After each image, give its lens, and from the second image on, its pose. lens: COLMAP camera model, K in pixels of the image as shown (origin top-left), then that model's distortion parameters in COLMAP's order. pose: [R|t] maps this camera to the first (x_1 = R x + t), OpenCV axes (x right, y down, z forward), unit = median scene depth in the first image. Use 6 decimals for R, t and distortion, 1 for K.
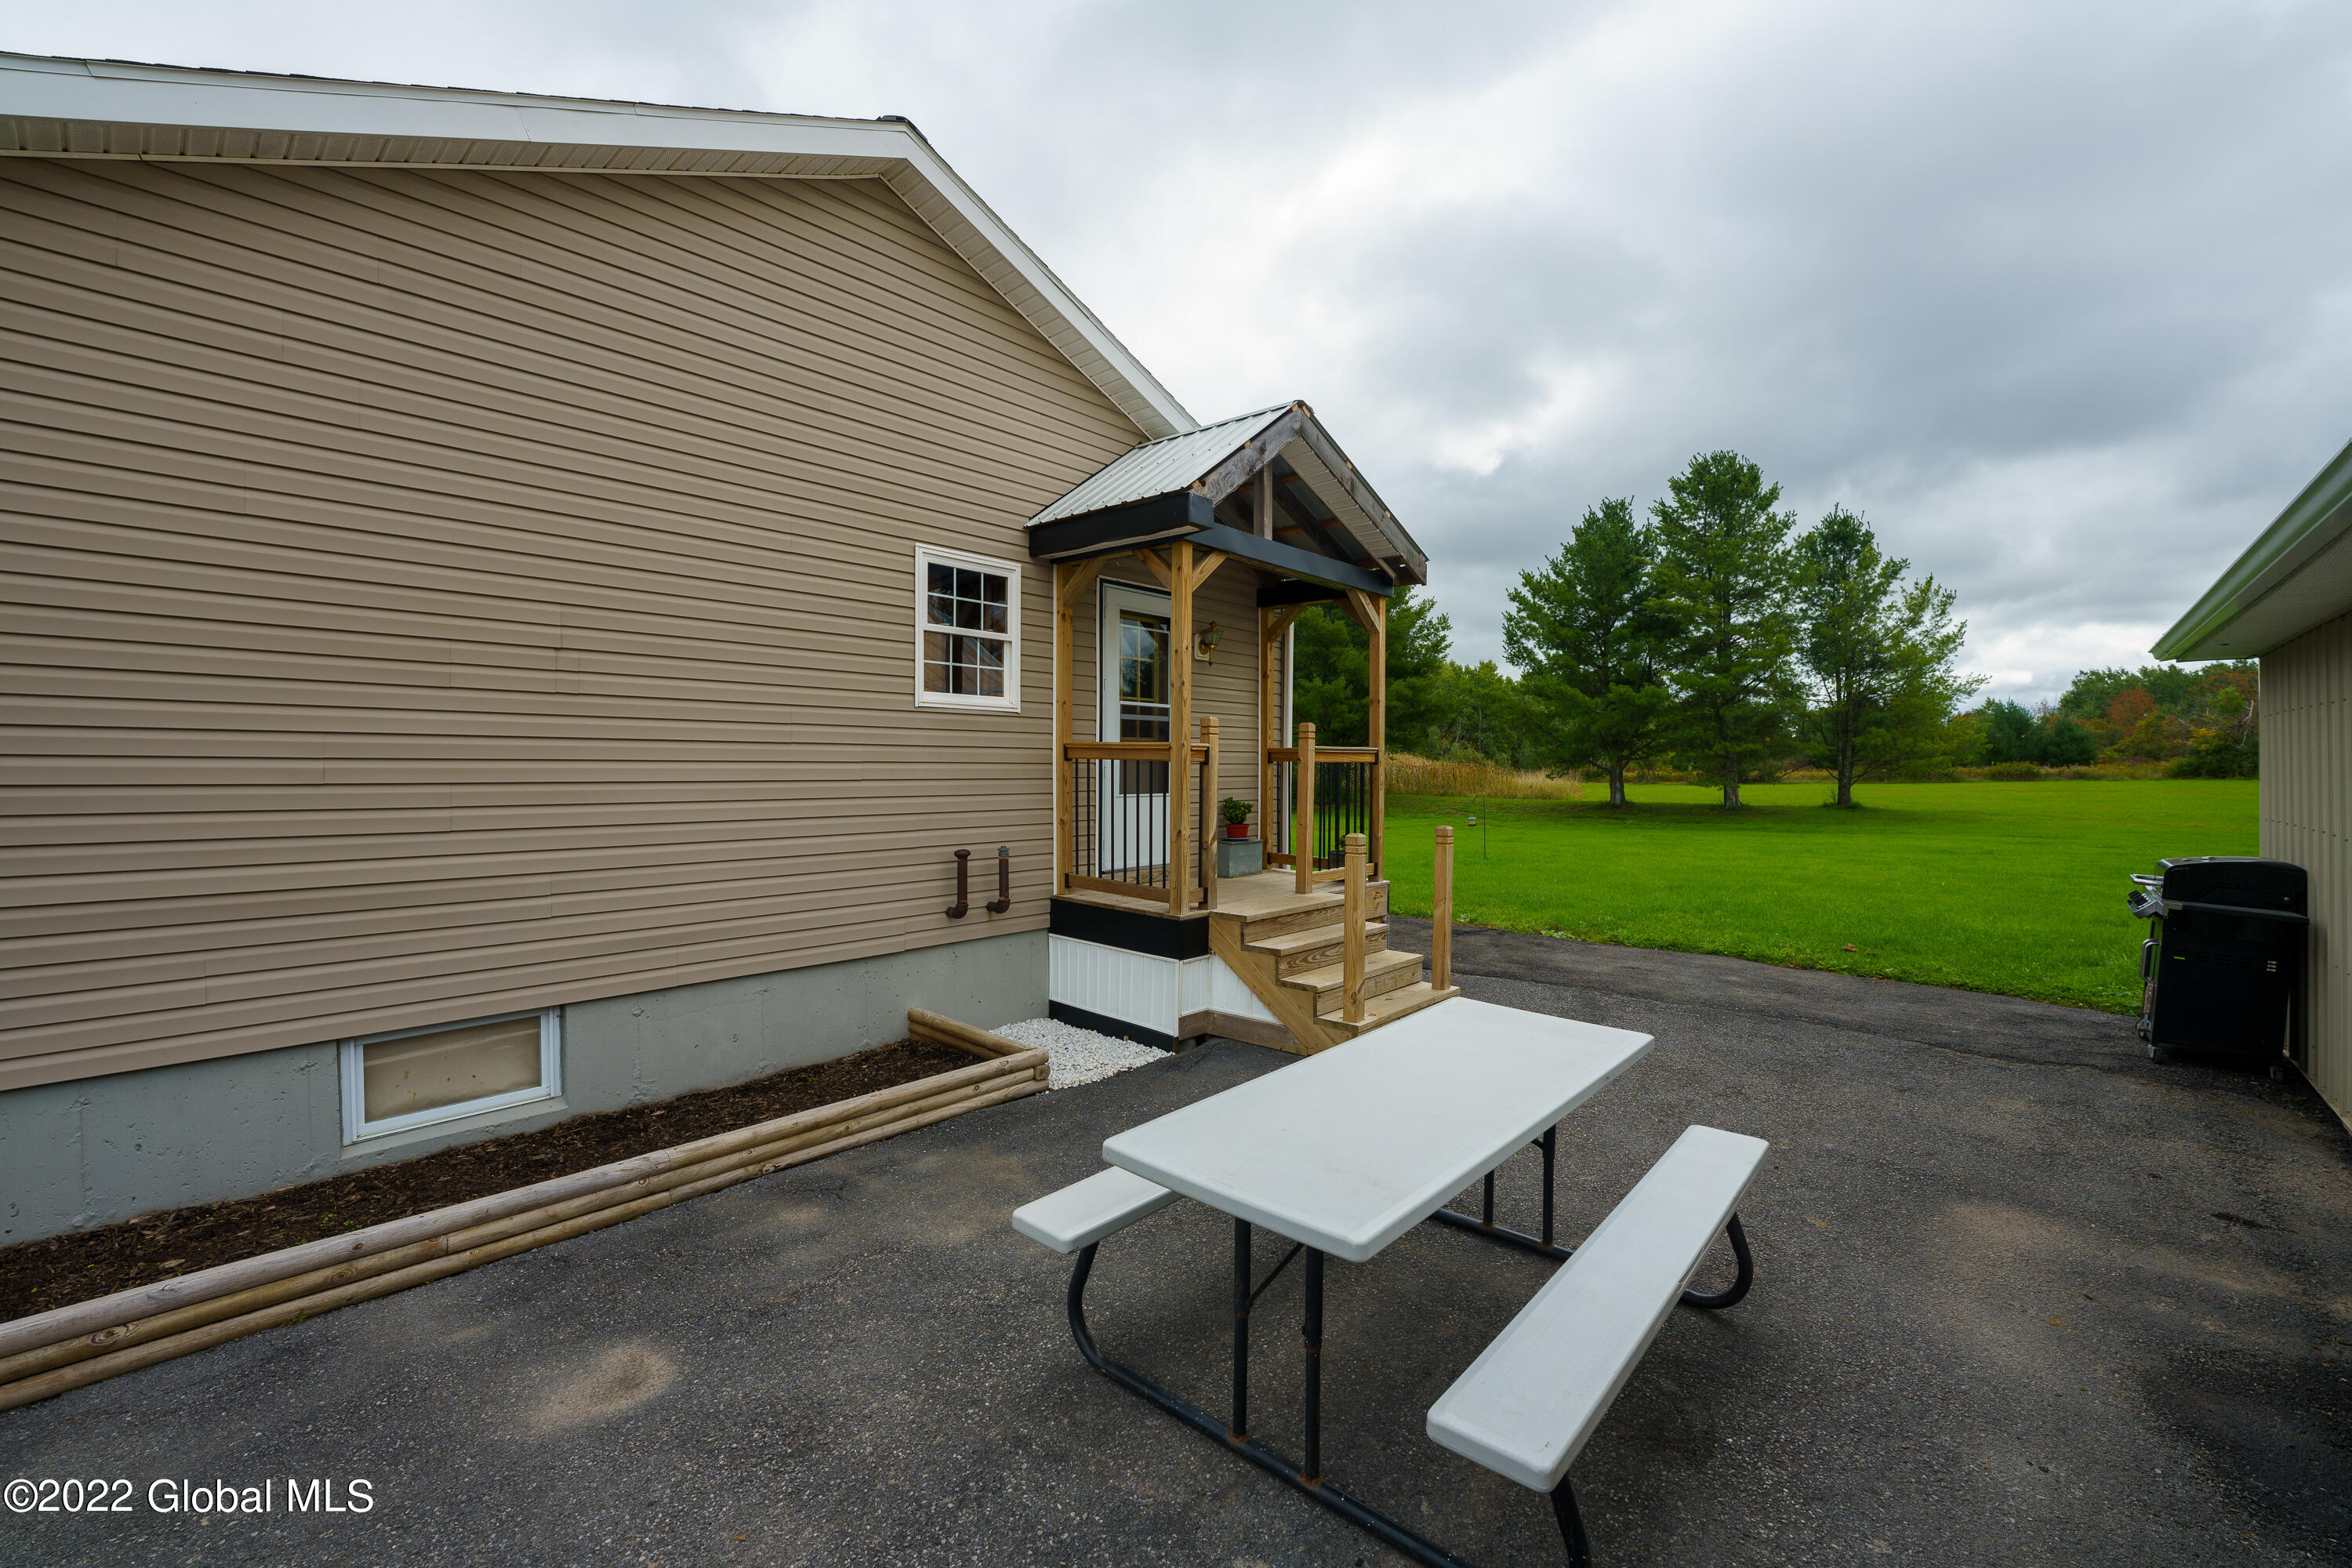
lens RADIAL K [[936.9, 0, 1220.1], [0, 936.9, 755.6], [0, 0, 1]] dist [-0.015365, 0.000987]
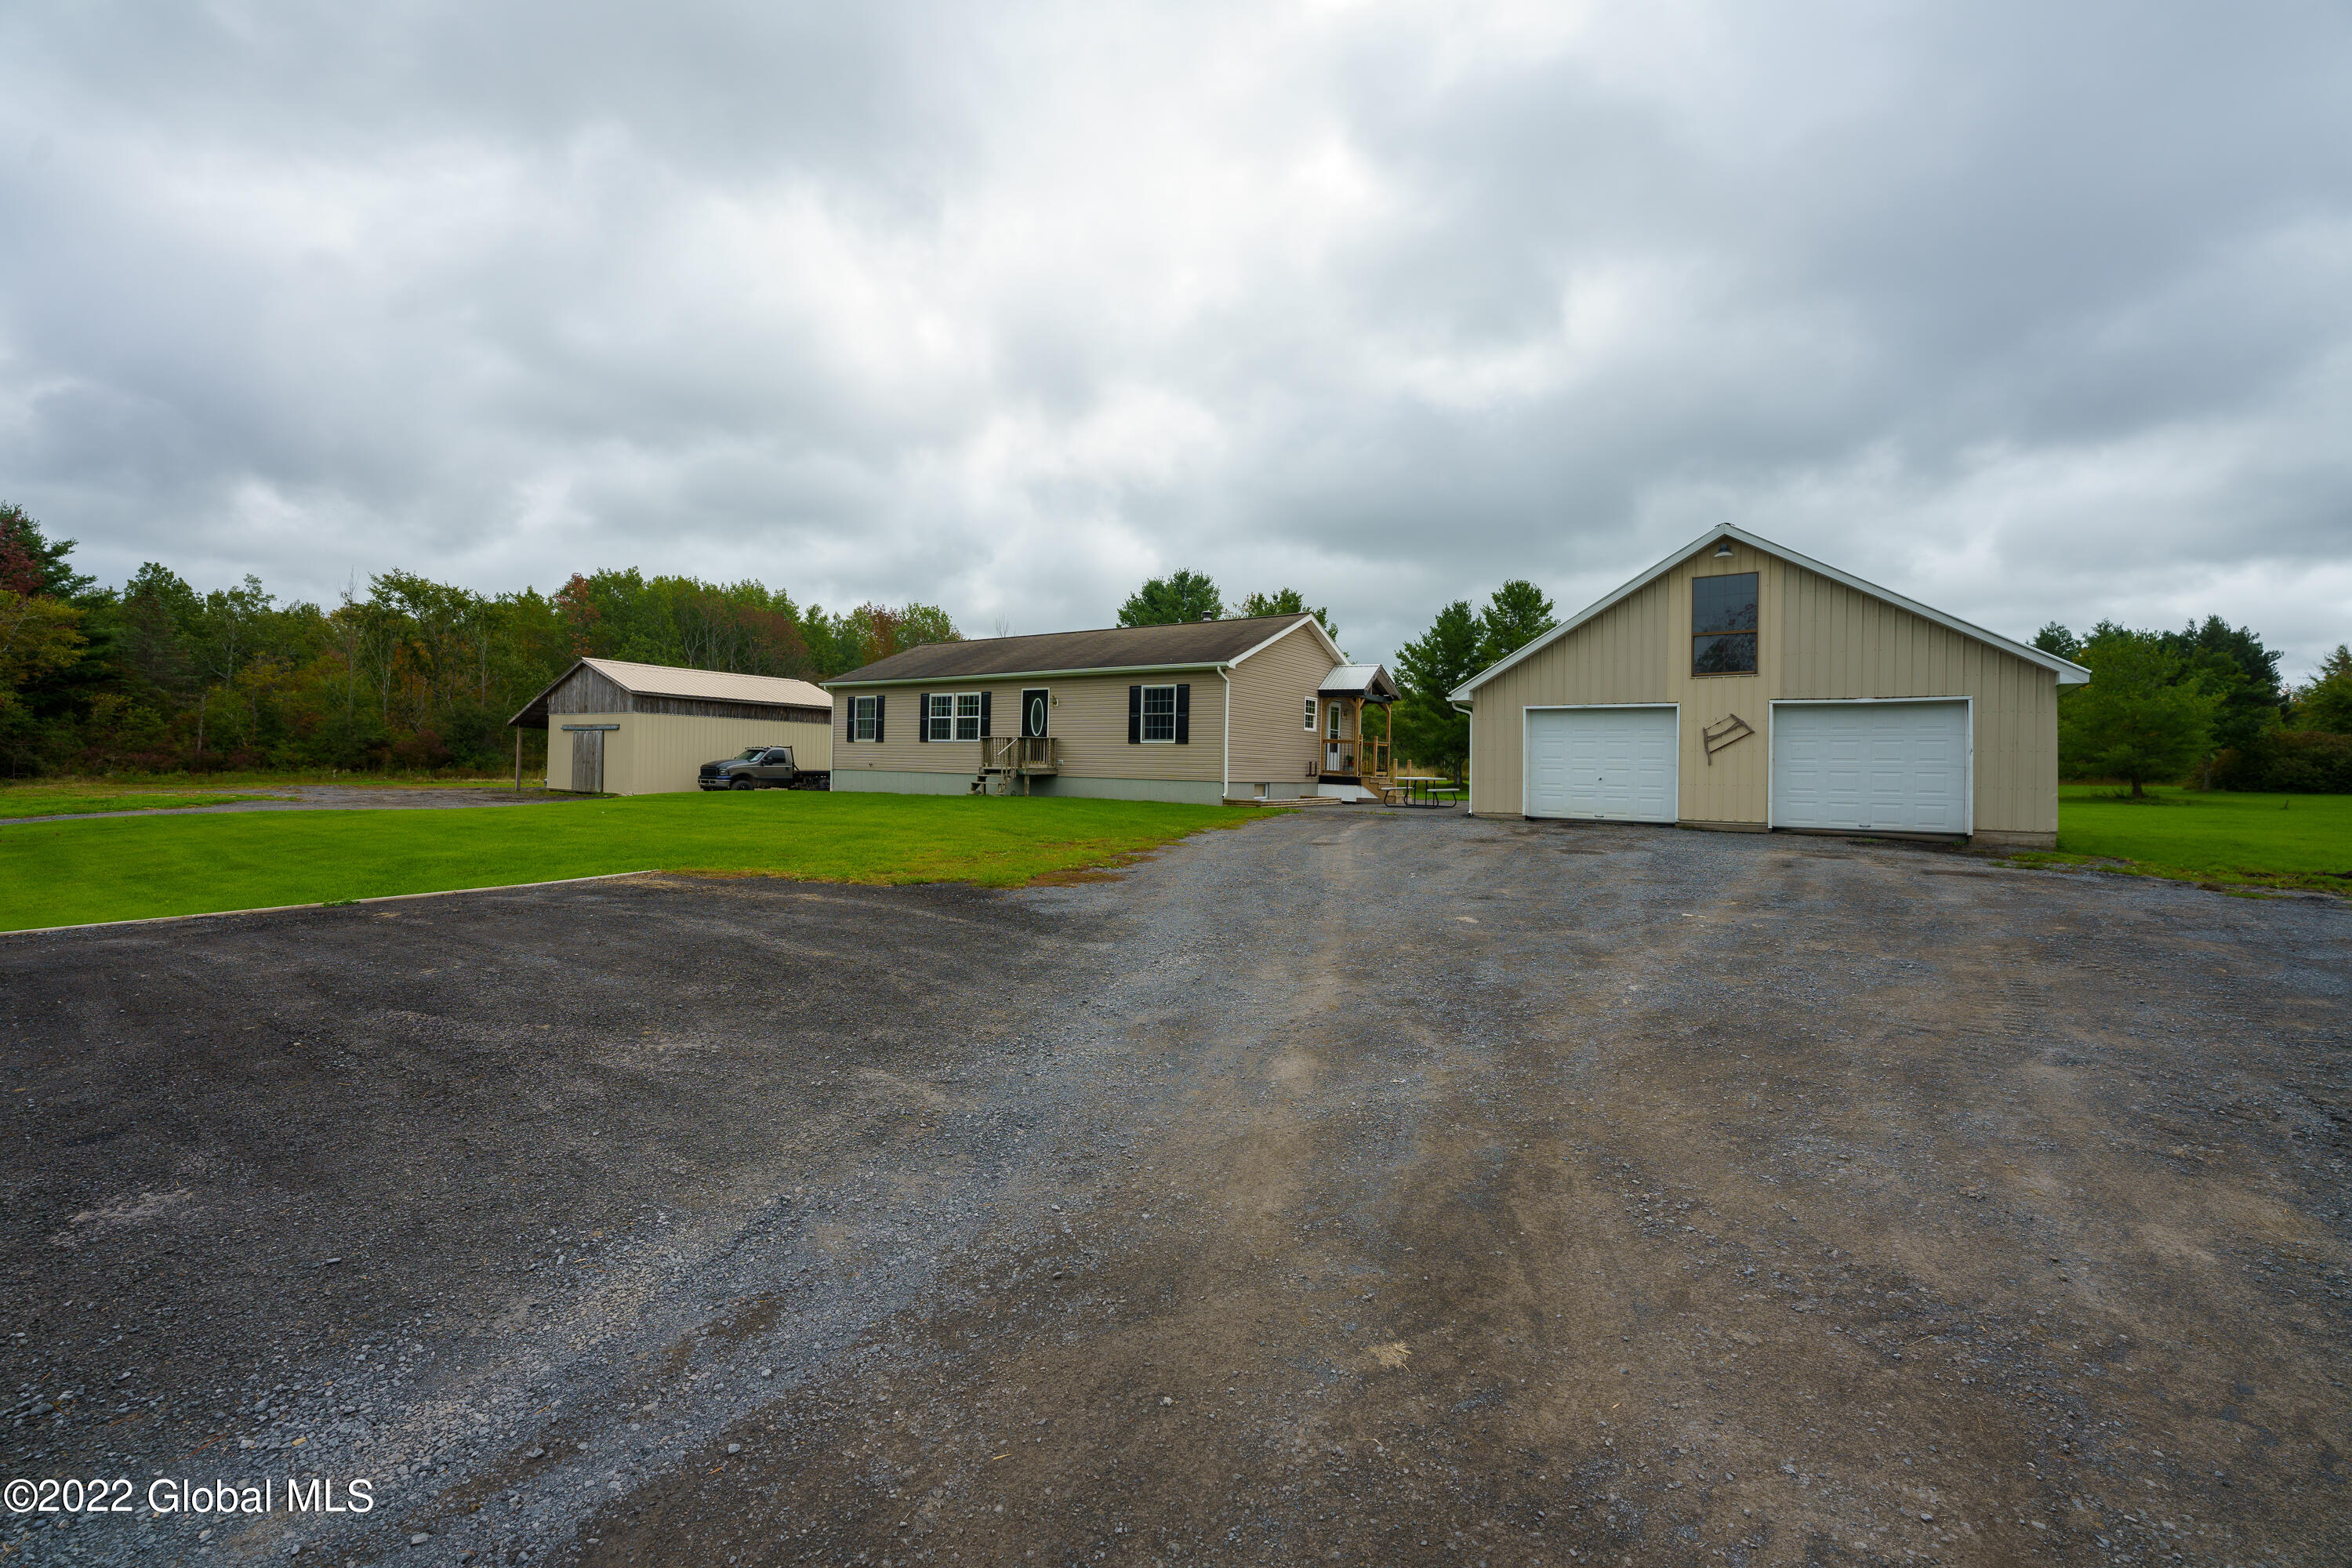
lens RADIAL K [[936.9, 0, 1175.4], [0, 936.9, 774.1], [0, 0, 1]] dist [-0.015365, 0.000987]
pose [[0.995109, 0.019467, 0.096849, -0.250842], [-0.021087, 0.999654, 0.015738, 0.018939], [-0.096509, -0.017703, 0.995175, -0.644891]]
